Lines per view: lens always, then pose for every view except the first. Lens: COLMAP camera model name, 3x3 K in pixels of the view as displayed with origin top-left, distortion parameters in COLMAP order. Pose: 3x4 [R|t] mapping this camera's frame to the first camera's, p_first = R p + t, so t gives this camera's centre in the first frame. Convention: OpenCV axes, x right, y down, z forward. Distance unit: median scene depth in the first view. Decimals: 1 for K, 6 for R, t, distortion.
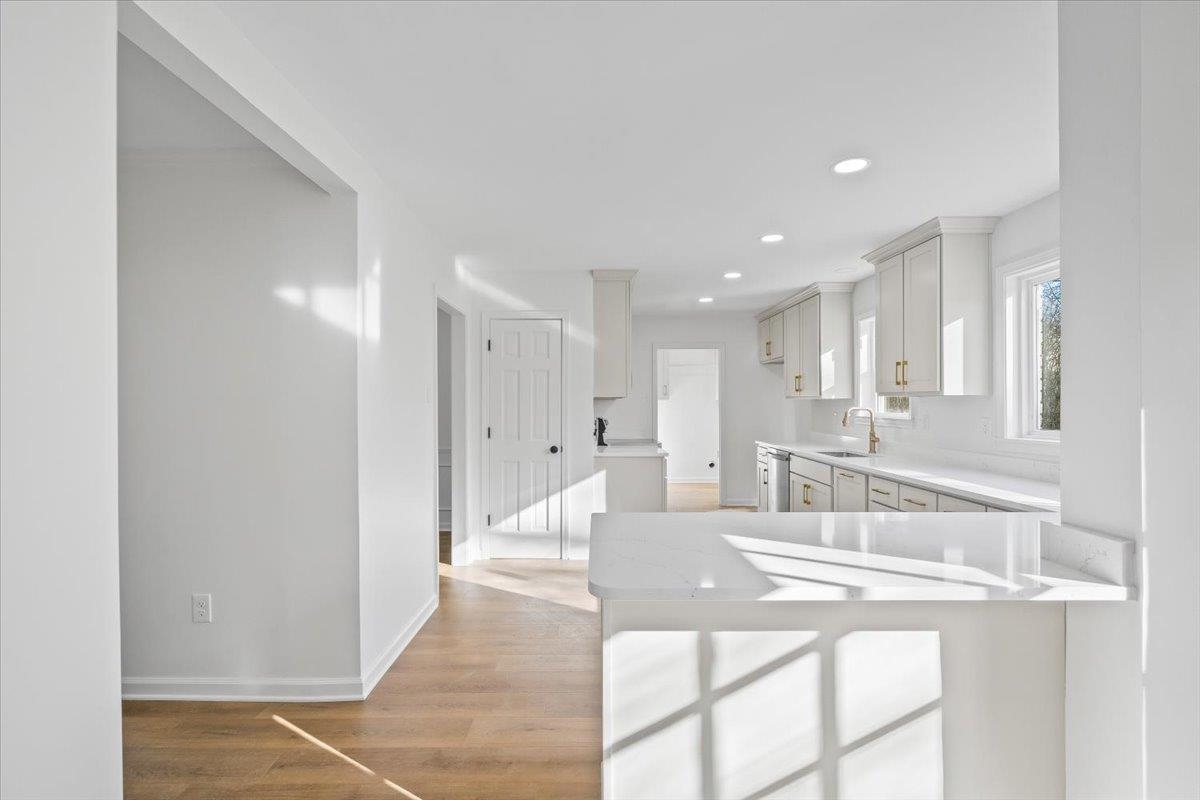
lens RADIAL K [[609.4, 0, 600.5], [0, 609.4, 404.7], [0, 0, 1]] dist [-0.000076, 0.000314]
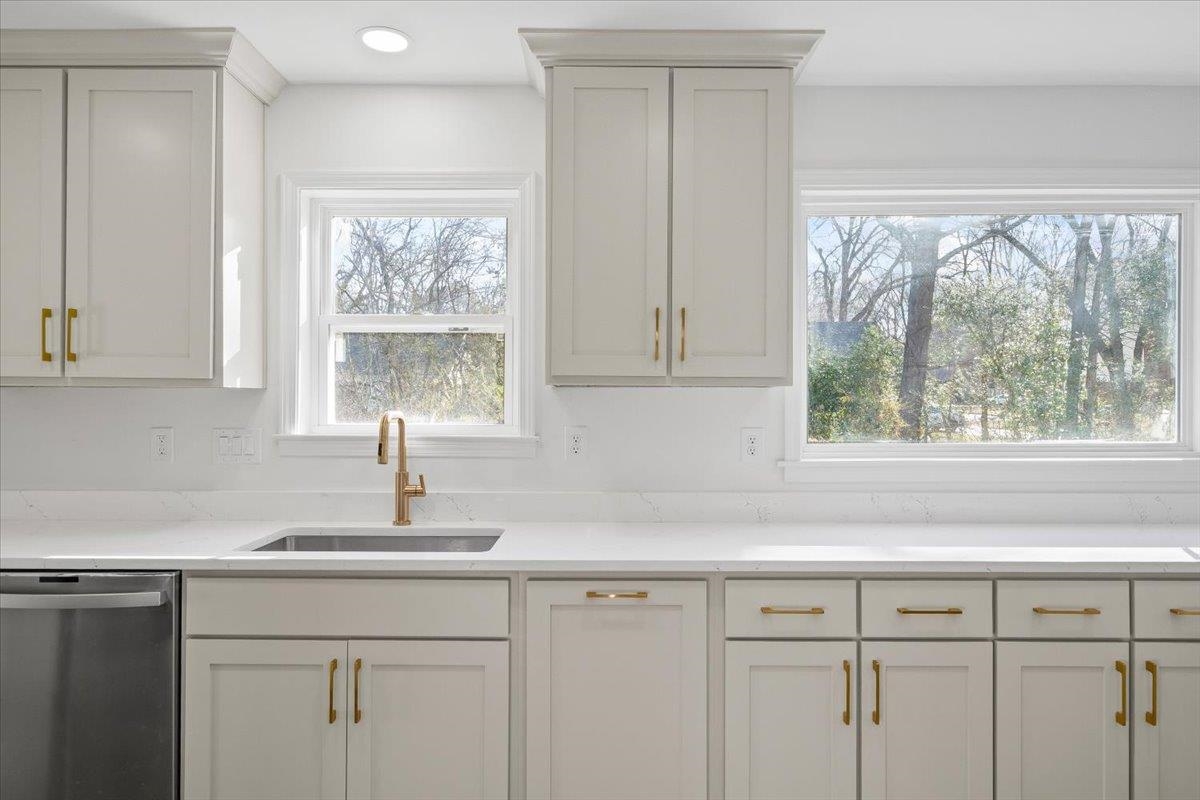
lens RADIAL K [[700.2, 0, 600.0], [0, 700.2, 400.0], [0, 0, 1]] dist [-0.001109, -0.000351]
pose [[0.018949, 0.005816, 0.999804, -0.014823], [0.002970, 0.999978, -0.005873, 0.000157], [-0.999816, 0.003081, 0.018931, 0.696352]]
